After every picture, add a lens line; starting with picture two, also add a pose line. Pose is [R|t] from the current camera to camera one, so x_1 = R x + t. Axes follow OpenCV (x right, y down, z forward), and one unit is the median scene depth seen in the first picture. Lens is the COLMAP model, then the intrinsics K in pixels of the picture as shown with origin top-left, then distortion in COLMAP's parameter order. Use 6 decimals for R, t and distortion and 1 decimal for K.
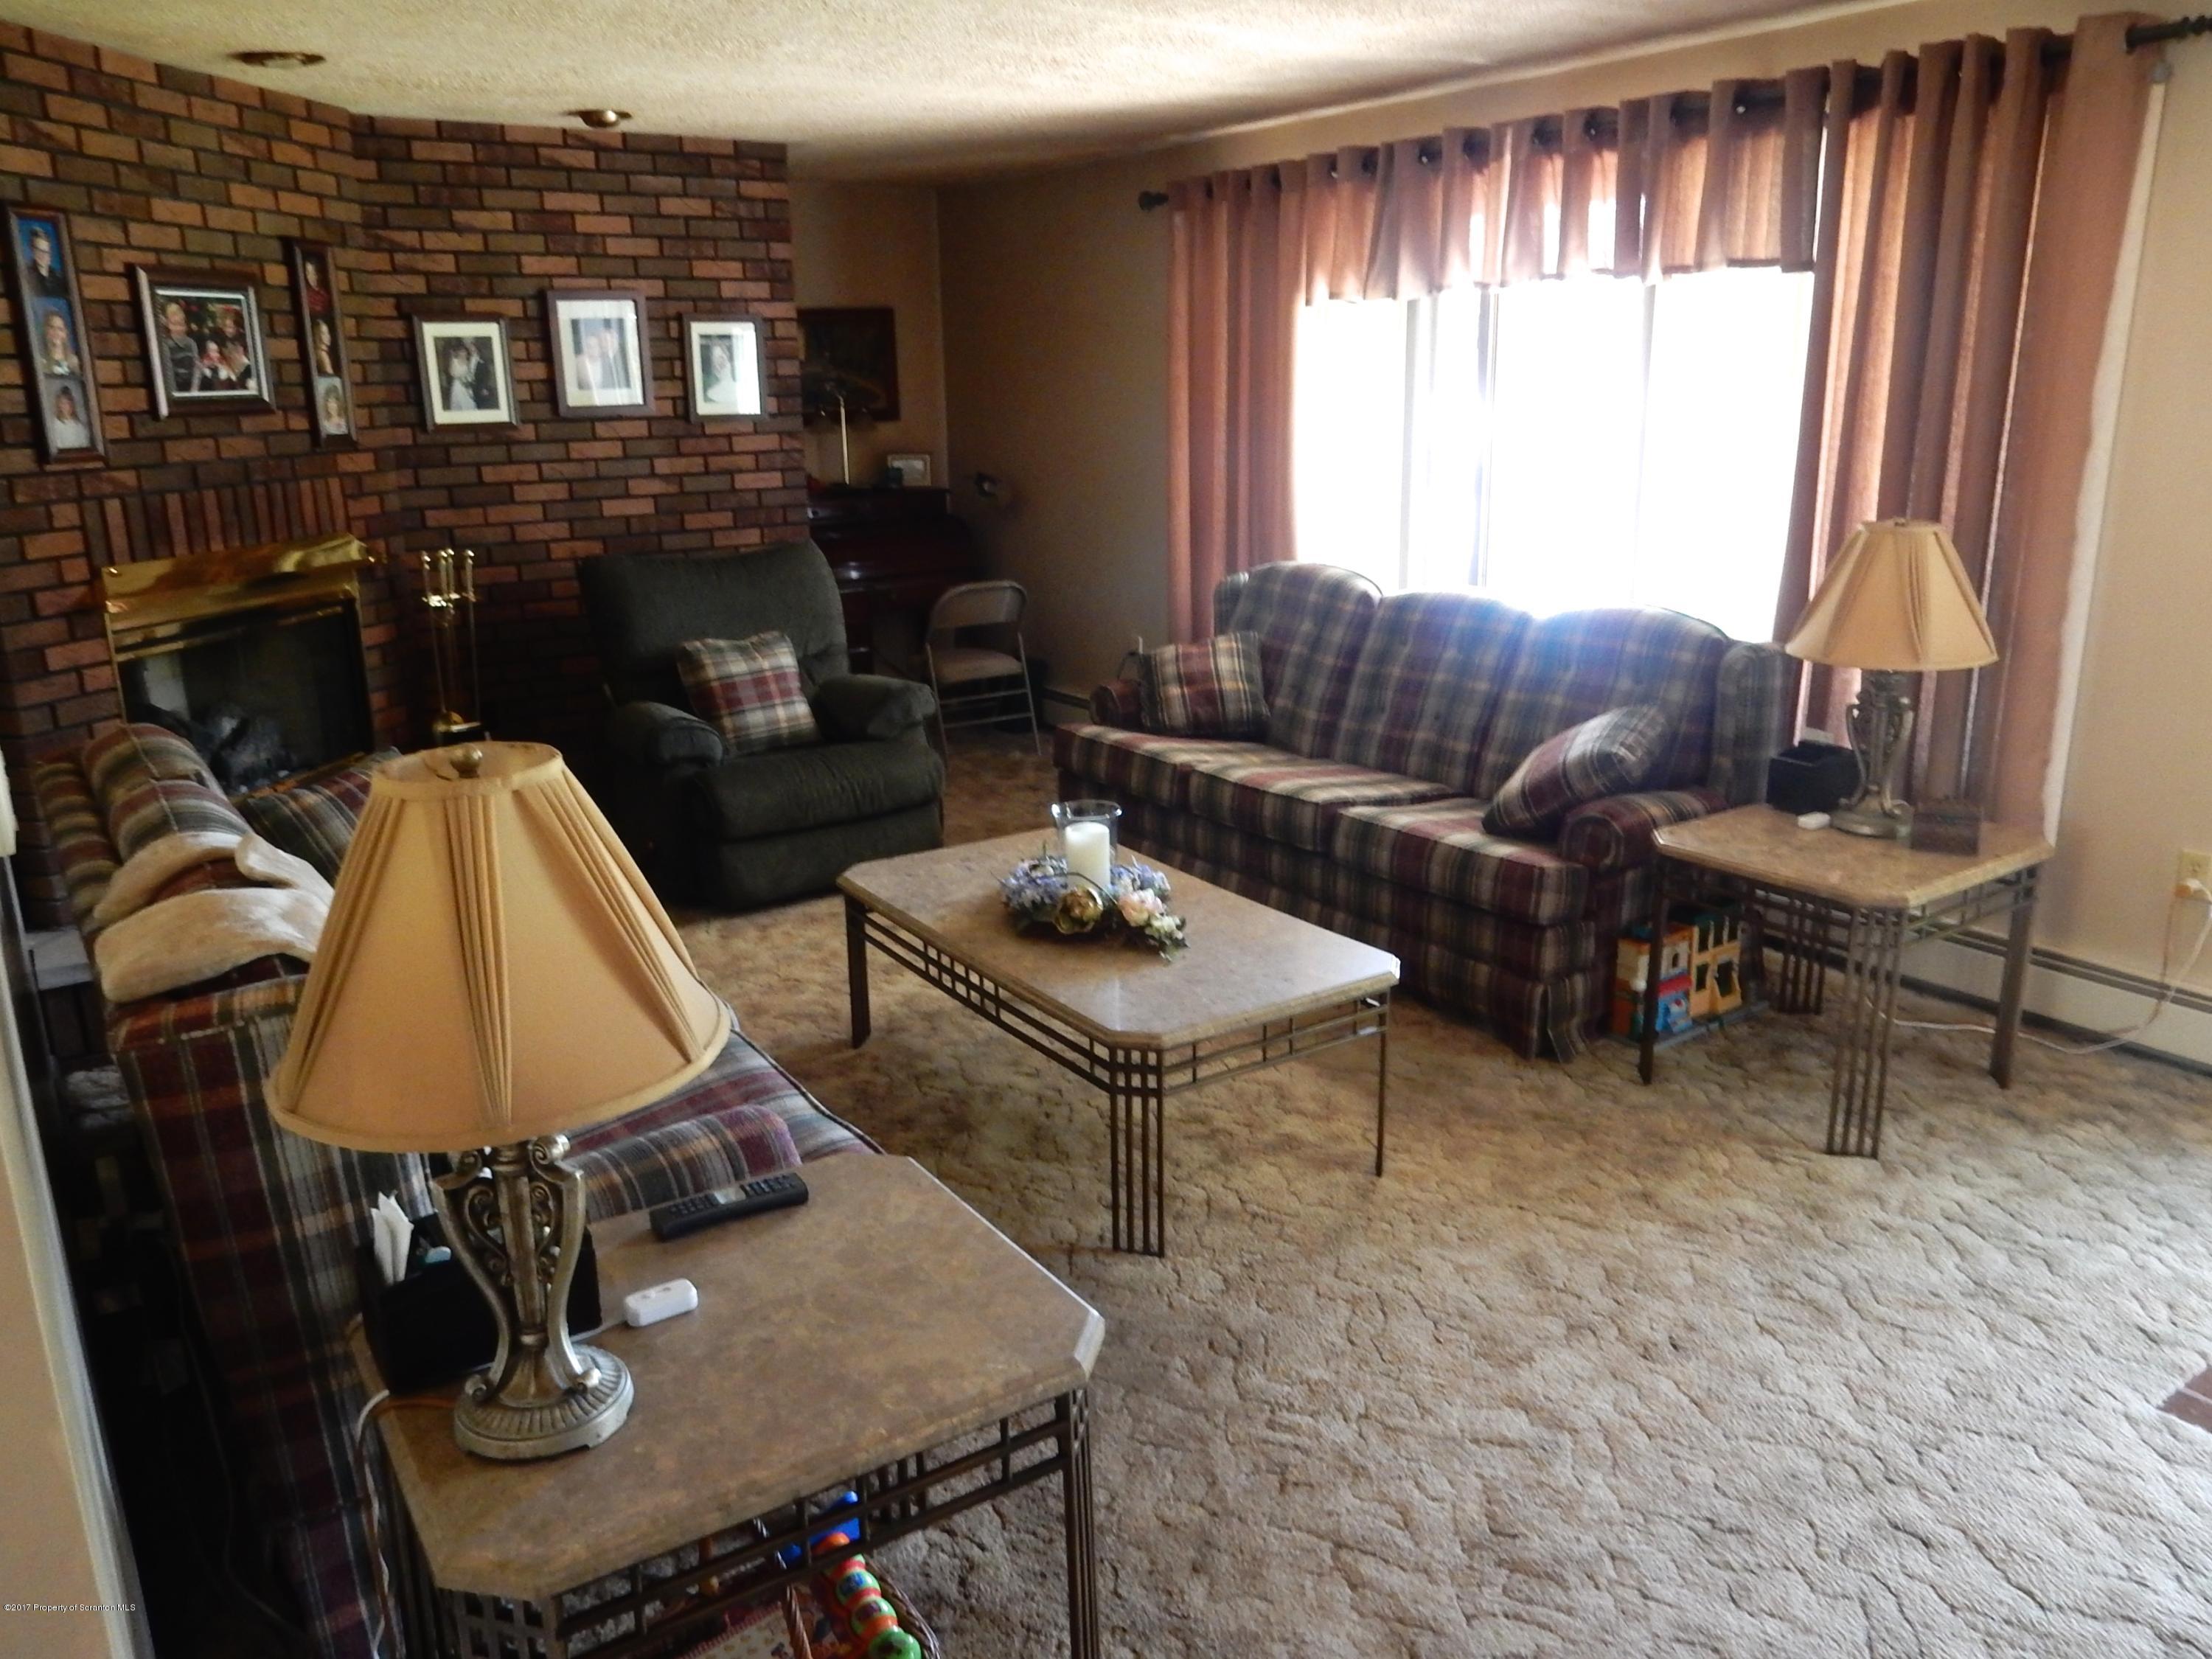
lens RADIAL K [[1618.6, 0, 1100.4], [0, 1618.6, 825.1], [0, 0, 1]] dist [-0.009639, 0.006188]
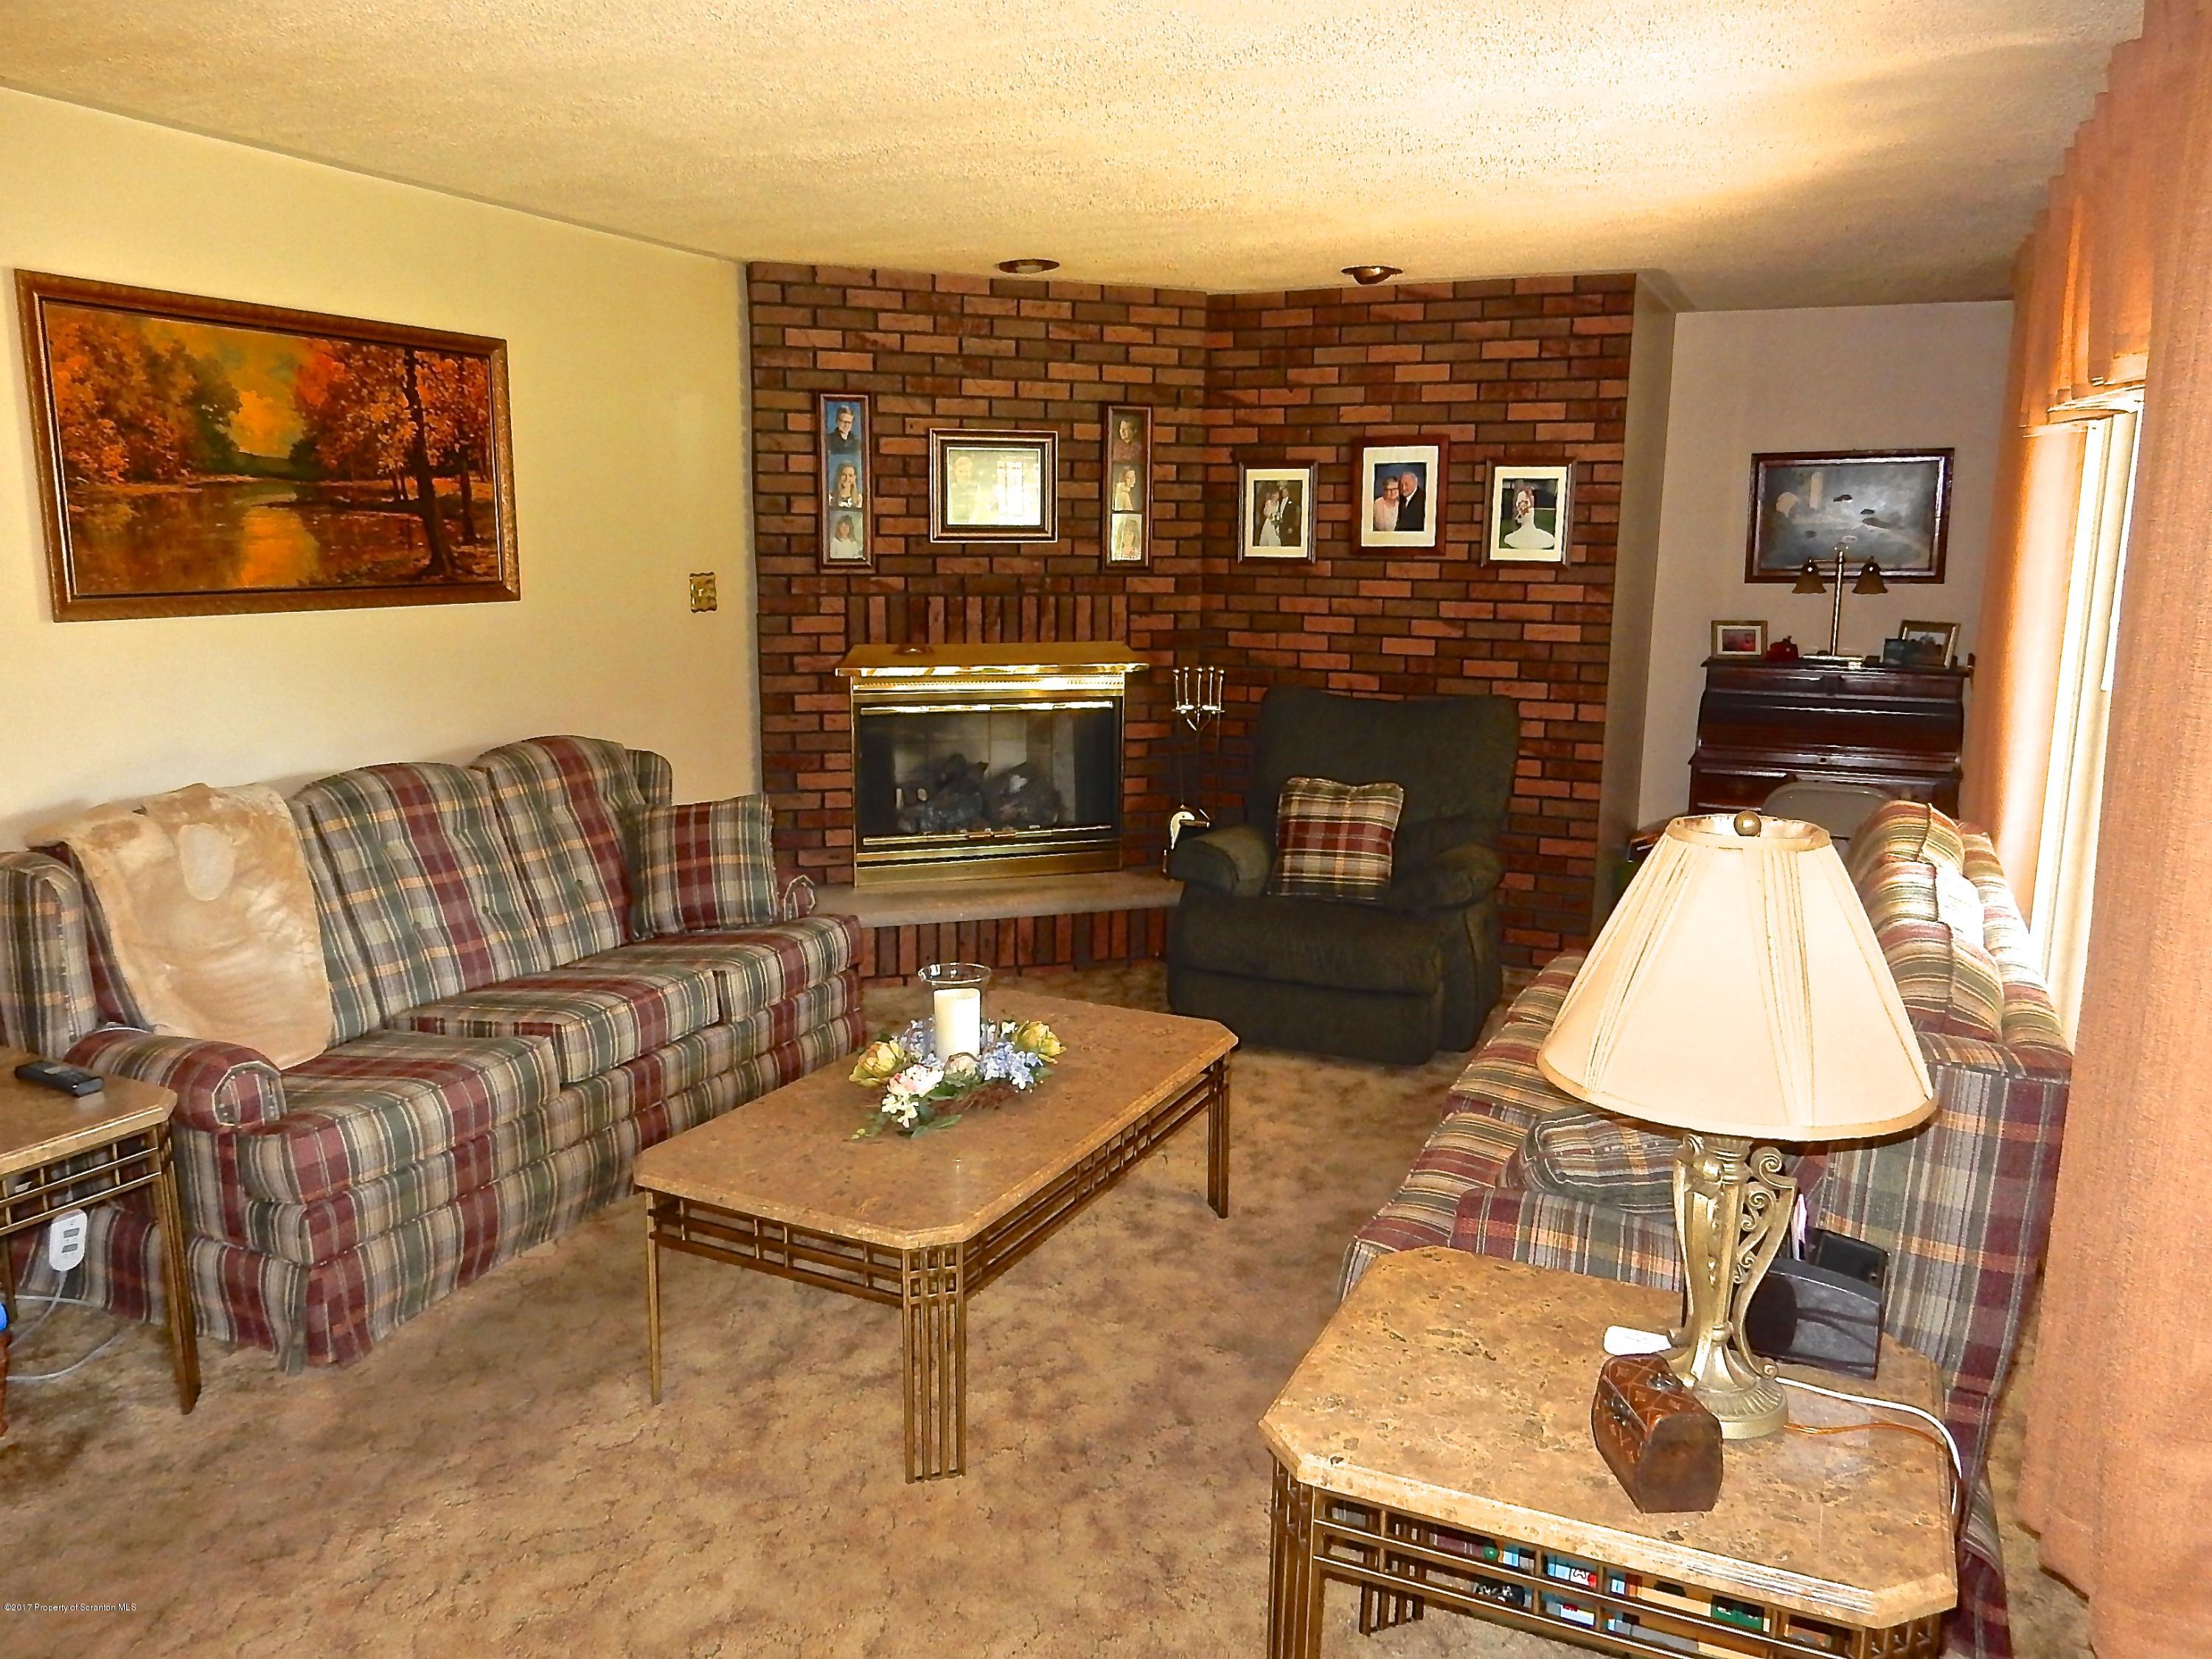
lens RADIAL K [[1618.6, 0, 1100.4], [0, 1618.6, 825.1], [0, 0, 1]] dist [-0.009639, 0.006188]
pose [[0.503985, 0.179346, -0.844887, 0.668349], [-0.248652, 0.966919, 0.056925, -0.137408], [0.827146, 0.181394, 0.531907, 0.452741]]
